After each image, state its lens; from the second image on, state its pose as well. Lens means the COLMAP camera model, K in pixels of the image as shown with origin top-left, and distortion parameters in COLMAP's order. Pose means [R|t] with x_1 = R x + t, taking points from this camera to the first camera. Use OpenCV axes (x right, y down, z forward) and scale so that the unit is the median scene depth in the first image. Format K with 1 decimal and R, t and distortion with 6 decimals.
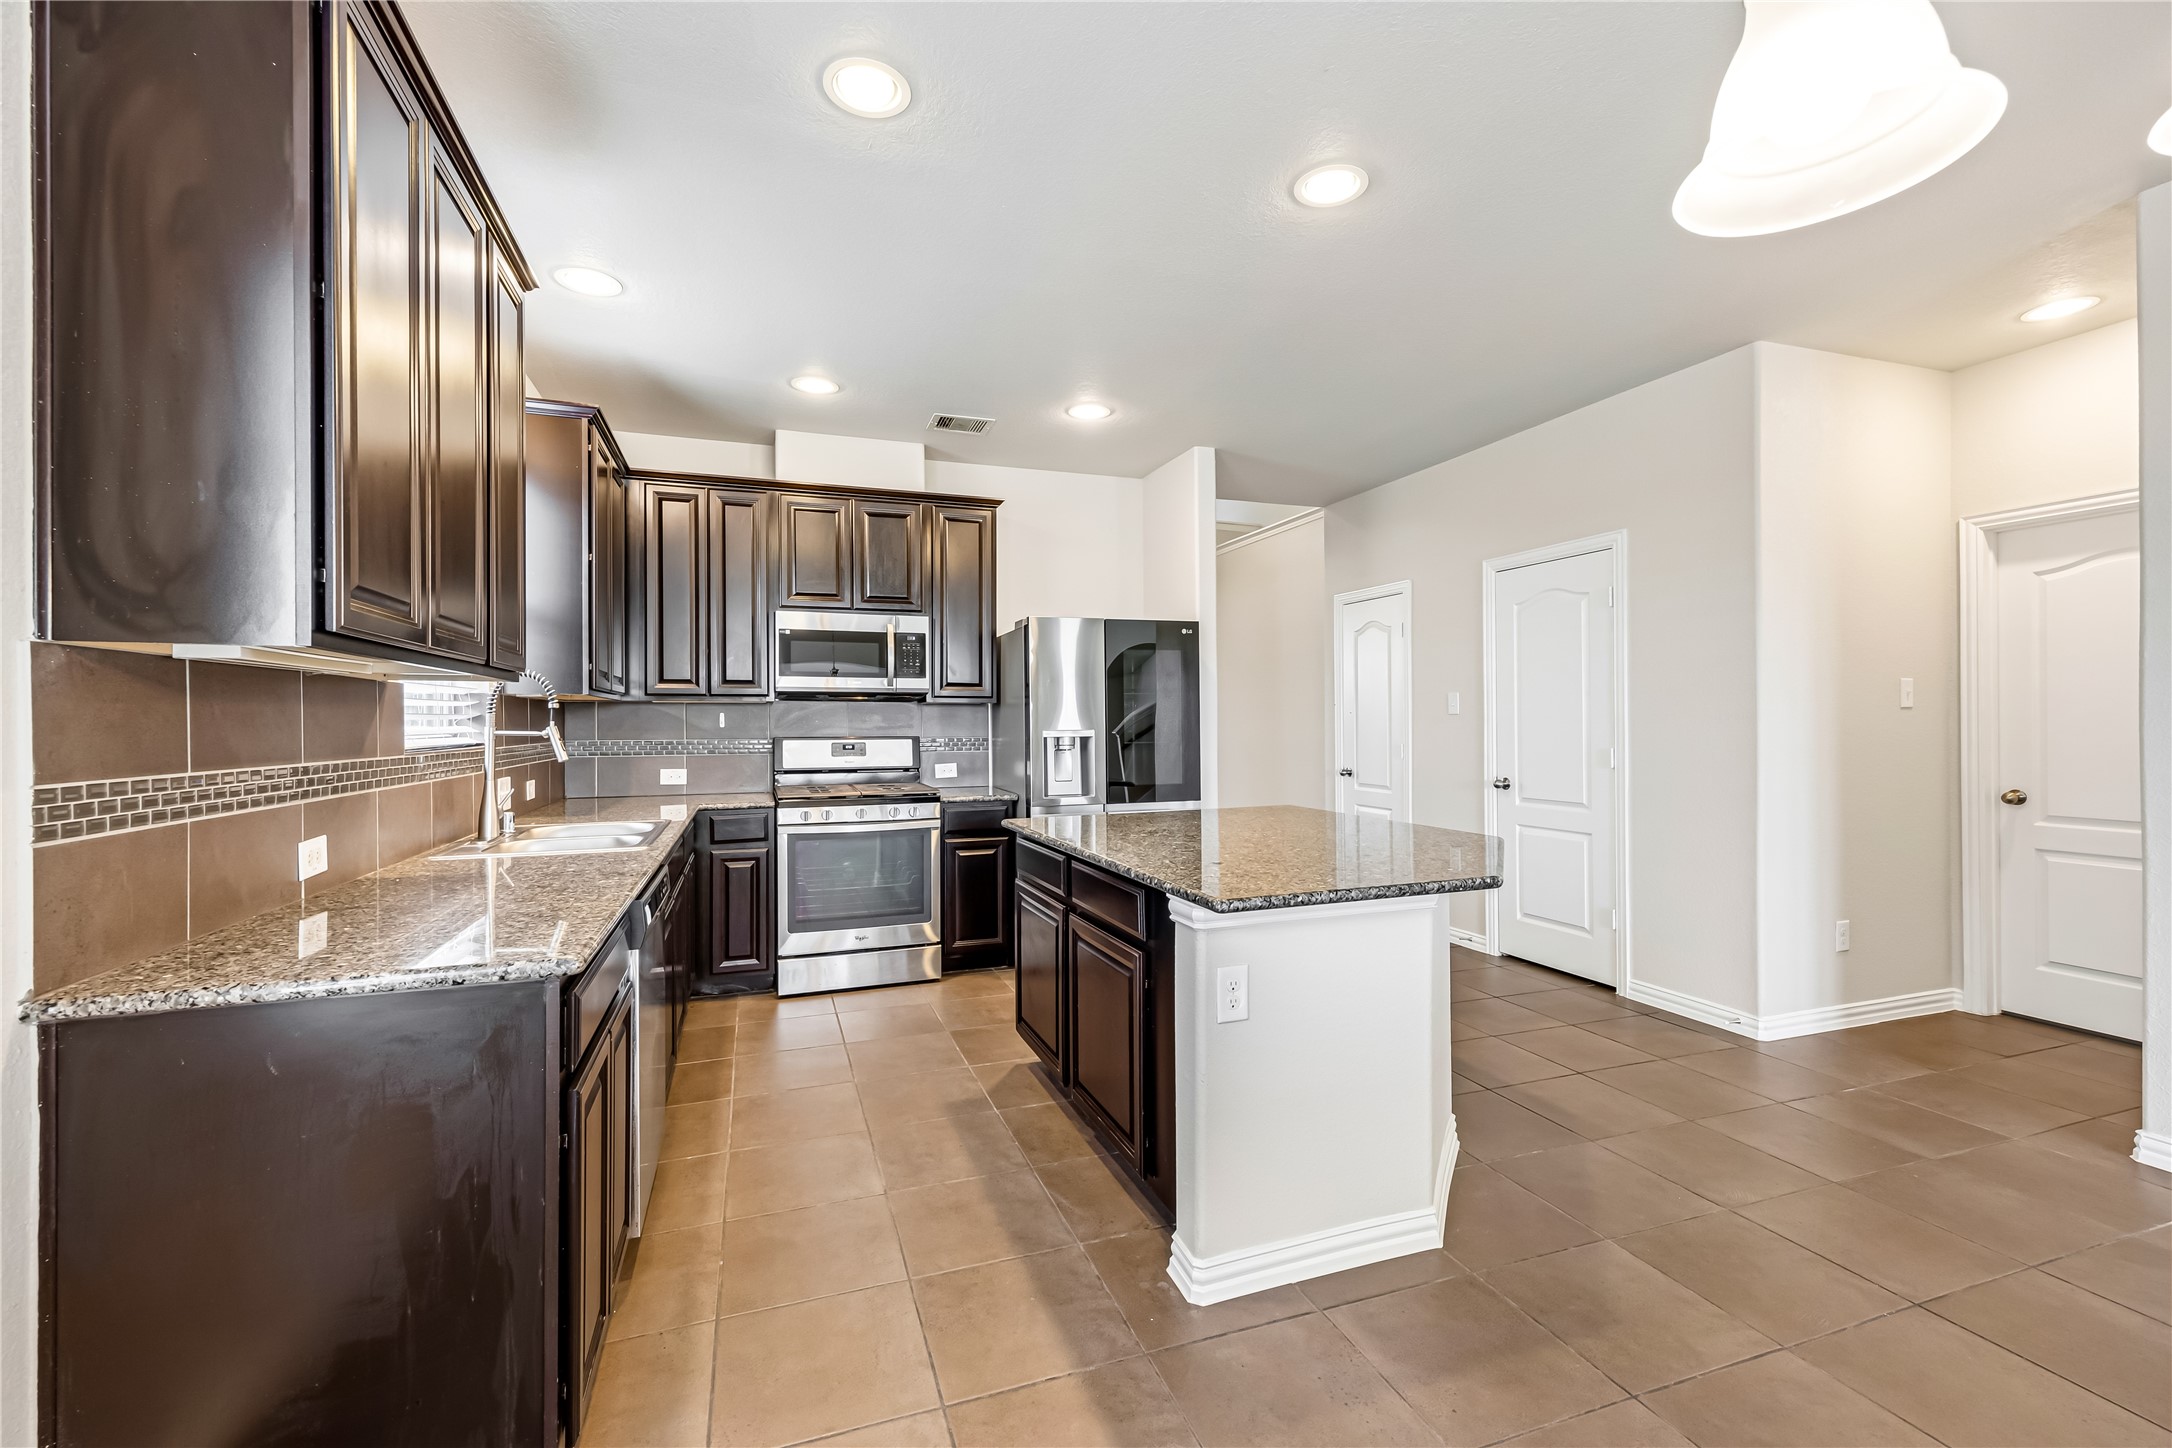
lens RADIAL K [[912.6, 0, 1081.6], [0, 912.6, 721.0], [0, 0, 1]] dist [-0.001681, -0.000191]
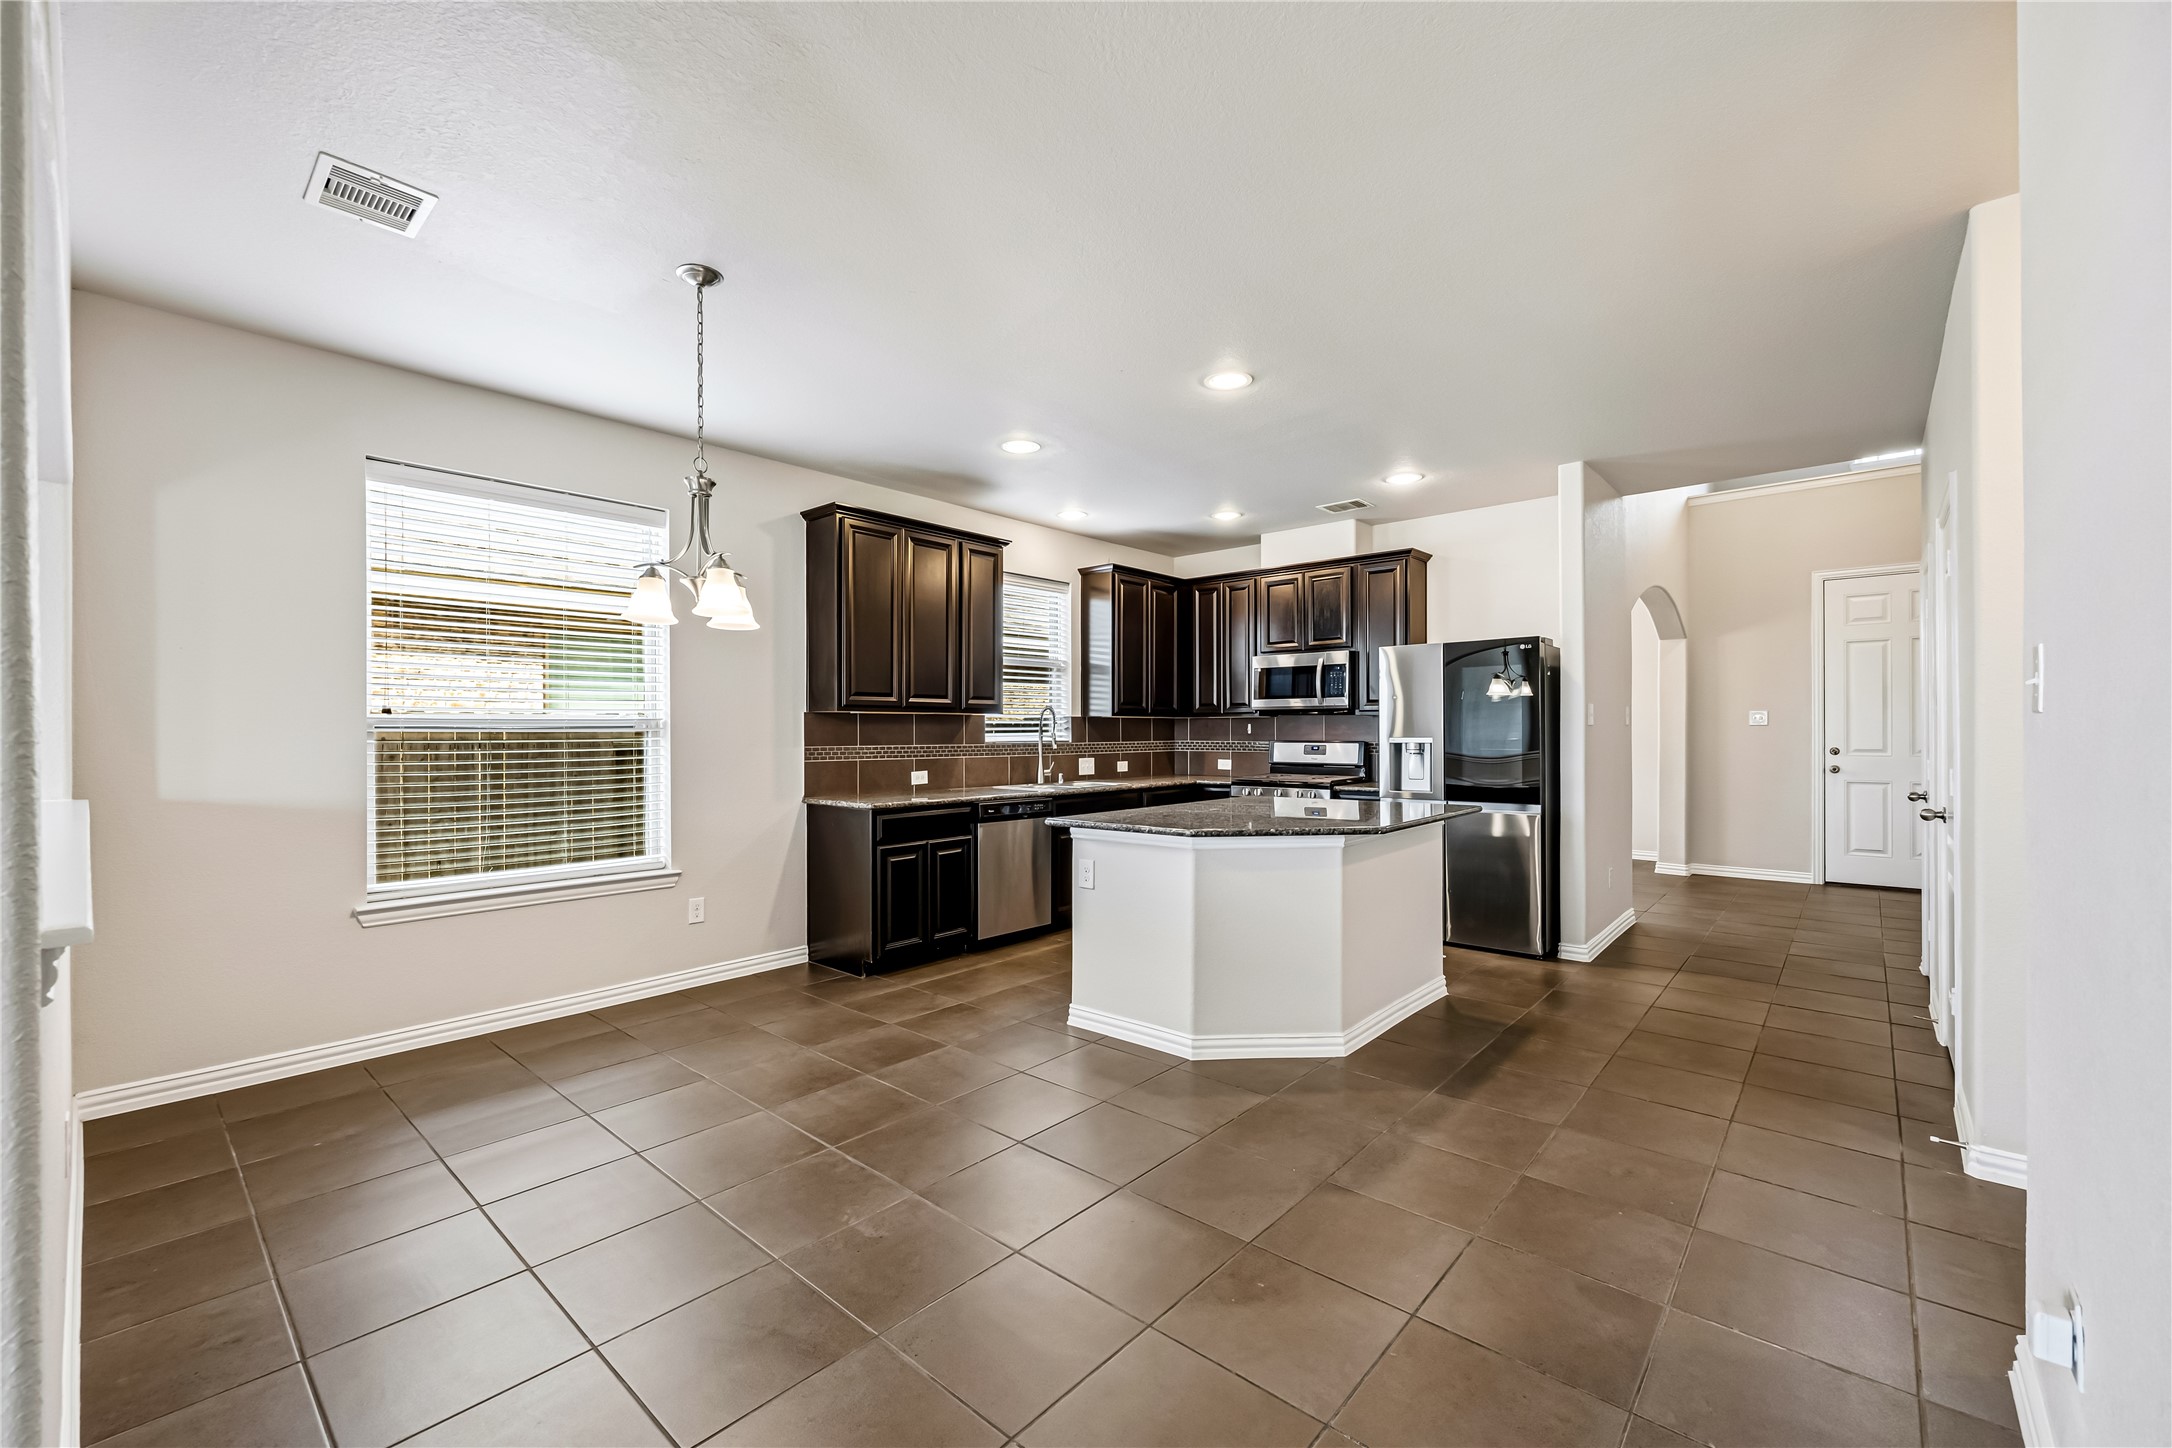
lens RADIAL K [[886.0, 0, 1081.5], [0, 886.0, 729.7], [0, 0, 1]] dist [-0.000300, 0.000024]
pose [[0.483557, 0.001652, -0.875311, 0.811276], [0.002016, 0.999993, 0.003001, -0.004491], [0.875311, -0.003216, 0.483550, 0.039079]]
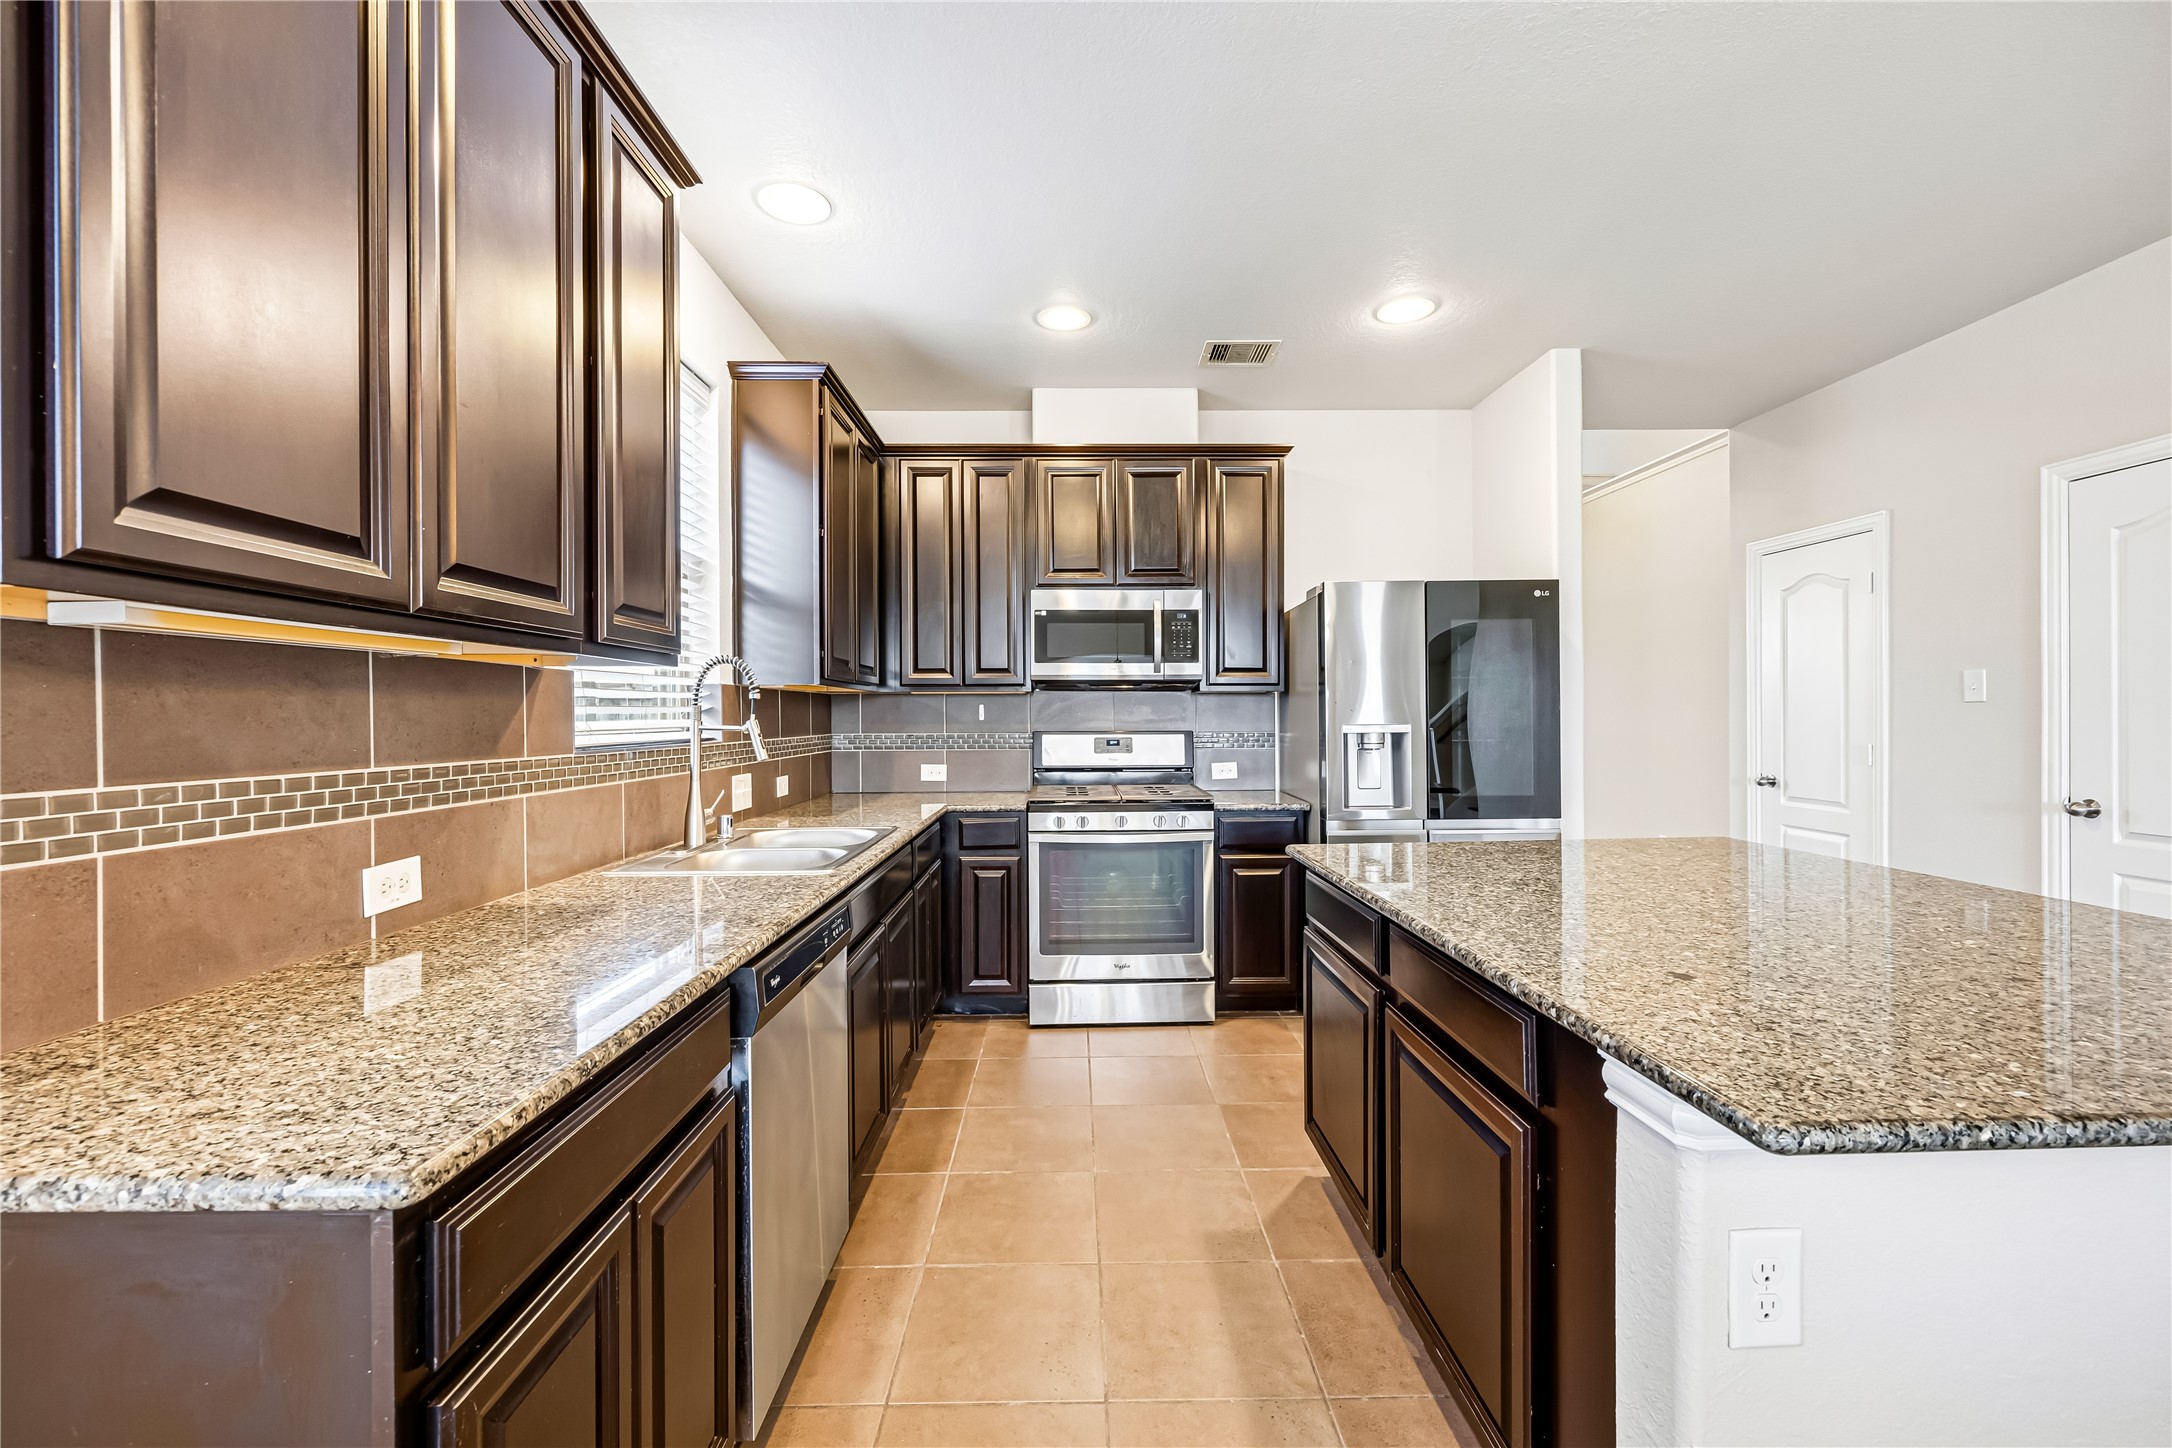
lens RADIAL K [[871.2, 0, 1084.8], [0, 871.2, 724.0], [0, 0, 1]] dist [-0.001795, -0.000059]
pose [[0.947041, 0.001864, -0.321106, -0.011021], [0.002199, 0.999922, 0.012289, 0.000082], [0.321104, -0.012345, 0.946964, 0.206286]]
